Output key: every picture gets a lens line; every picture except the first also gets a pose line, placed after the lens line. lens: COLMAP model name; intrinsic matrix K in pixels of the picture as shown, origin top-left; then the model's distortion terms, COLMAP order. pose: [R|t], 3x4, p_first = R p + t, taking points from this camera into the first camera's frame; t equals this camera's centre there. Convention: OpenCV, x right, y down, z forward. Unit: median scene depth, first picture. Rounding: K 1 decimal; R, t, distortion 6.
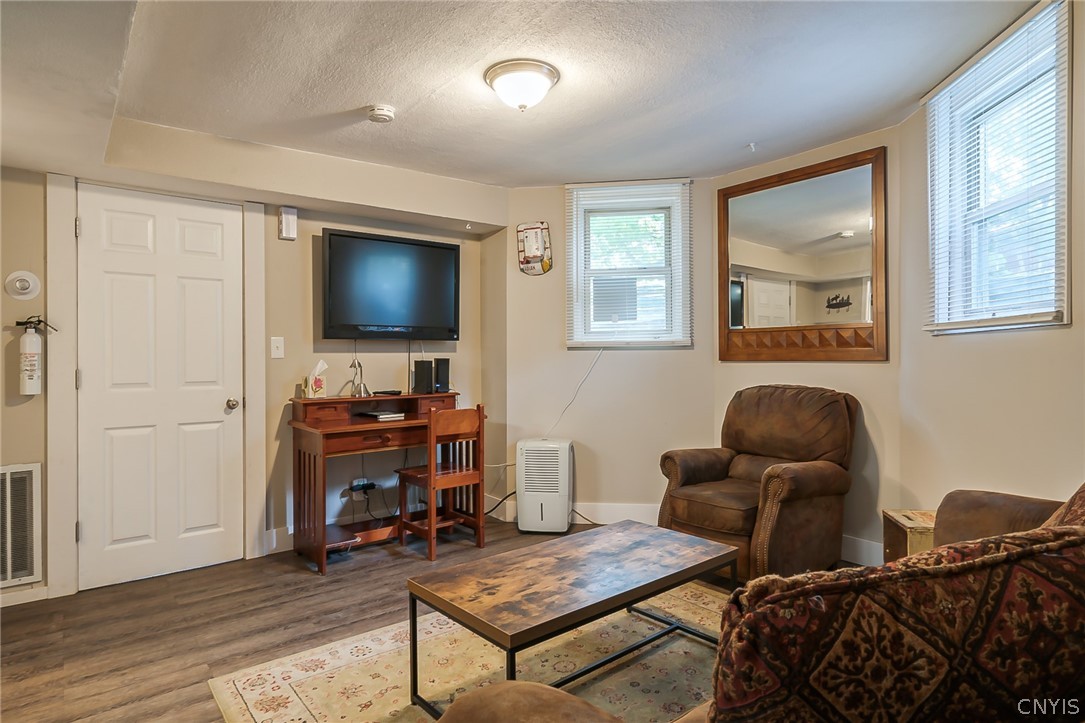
lens RADIAL K [[602.9, 0, 550.8], [0, 602.9, 353.3], [0, 0, 1]] dist [0.007890, -0.000271]
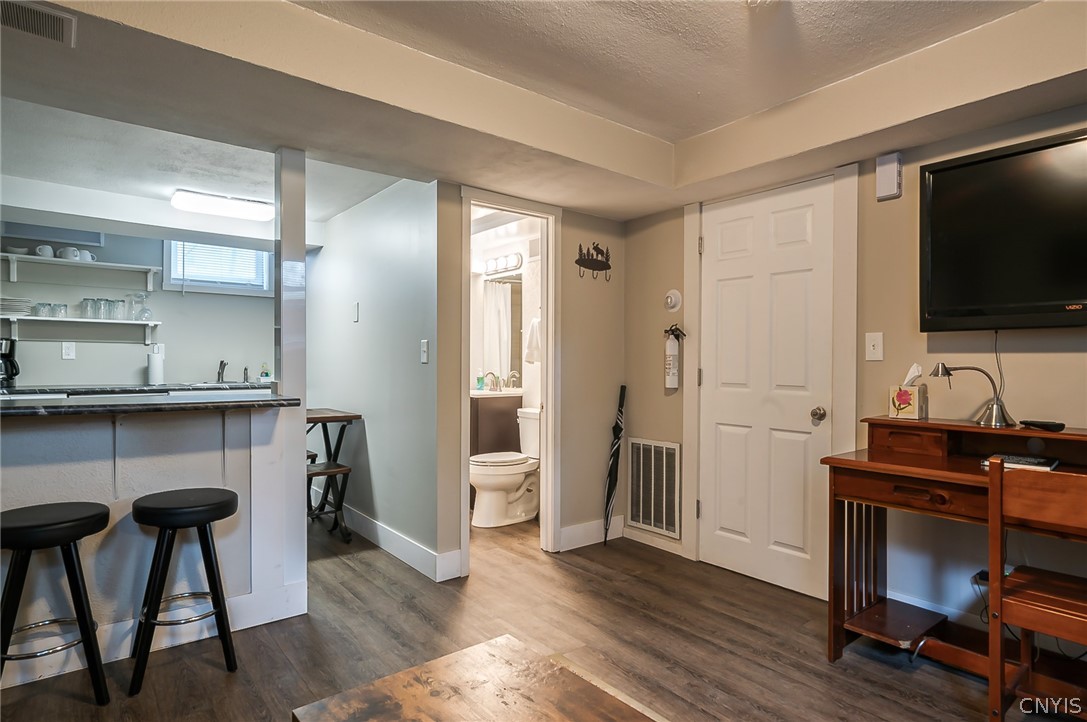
lens RADIAL K [[604.1, 0, 536.2], [0, 604.1, 362.8], [0, 0, 1]] dist [0.007890, -0.000271]
pose [[-0.021871, 0.008450, -0.999725, 0.313373], [-0.001241, 0.999963, 0.008480, 0.005057], [0.999760, 0.001427, -0.021859, 0.593716]]
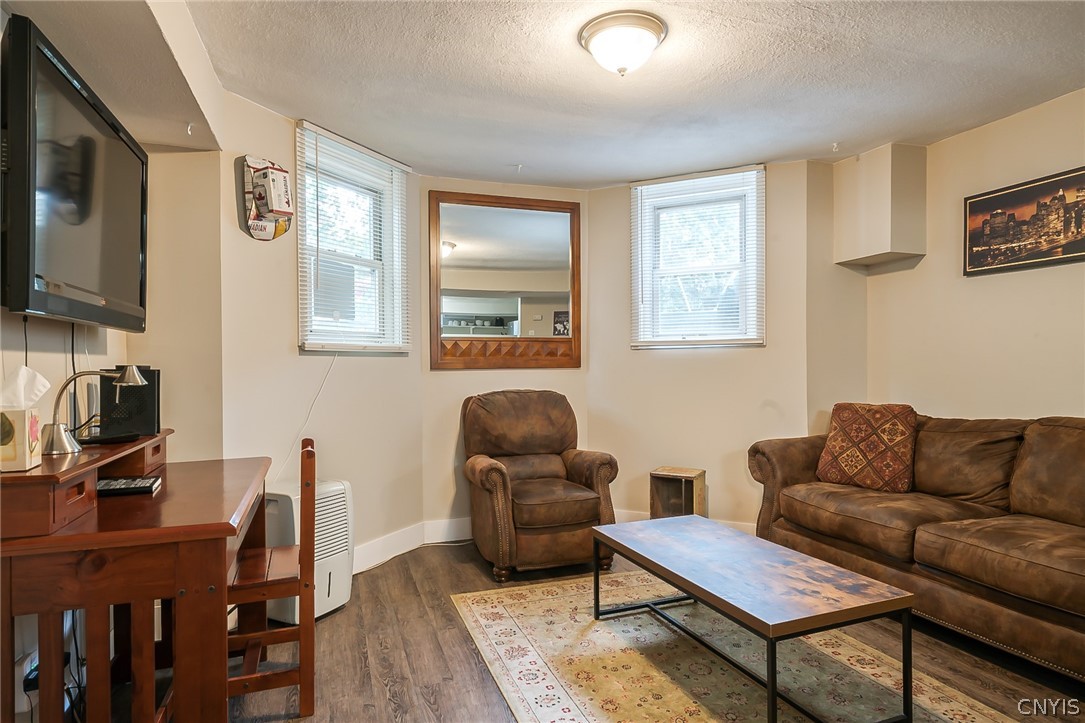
lens RADIAL K [[602.9, 0, 534.0], [0, 602.9, 377.1], [0, 0, 1]] dist [0.007890, -0.000271]
pose [[0.345949, -0.014908, 0.938135, -0.633243], [-0.000005, 0.999874, 0.015891, 0.011121], [-0.938253, -0.005502, 0.345905, 0.574211]]
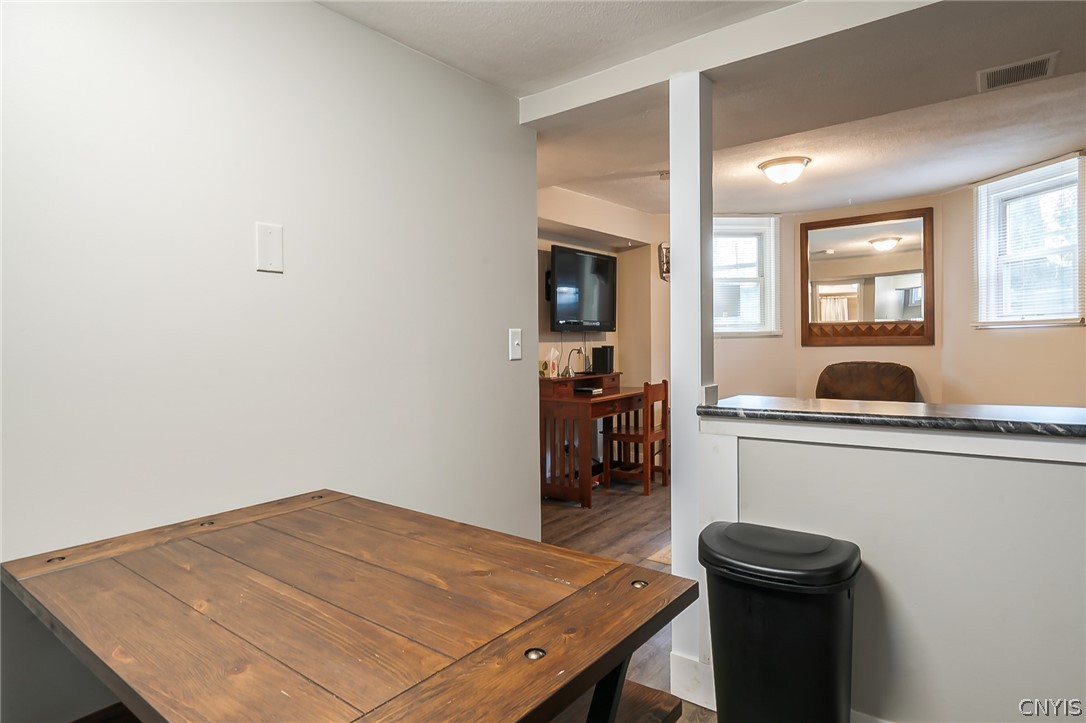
lens RADIAL K [[603.5, 0, 553.9], [0, 603.5, 348.0], [0, 0, 1]] dist [0.007890, -0.000271]
pose [[0.968804, -0.010765, 0.247596, -0.702769], [0.007169, 0.999855, 0.015423, -0.009237], [-0.247726, -0.013167, 0.968741, -0.247592]]
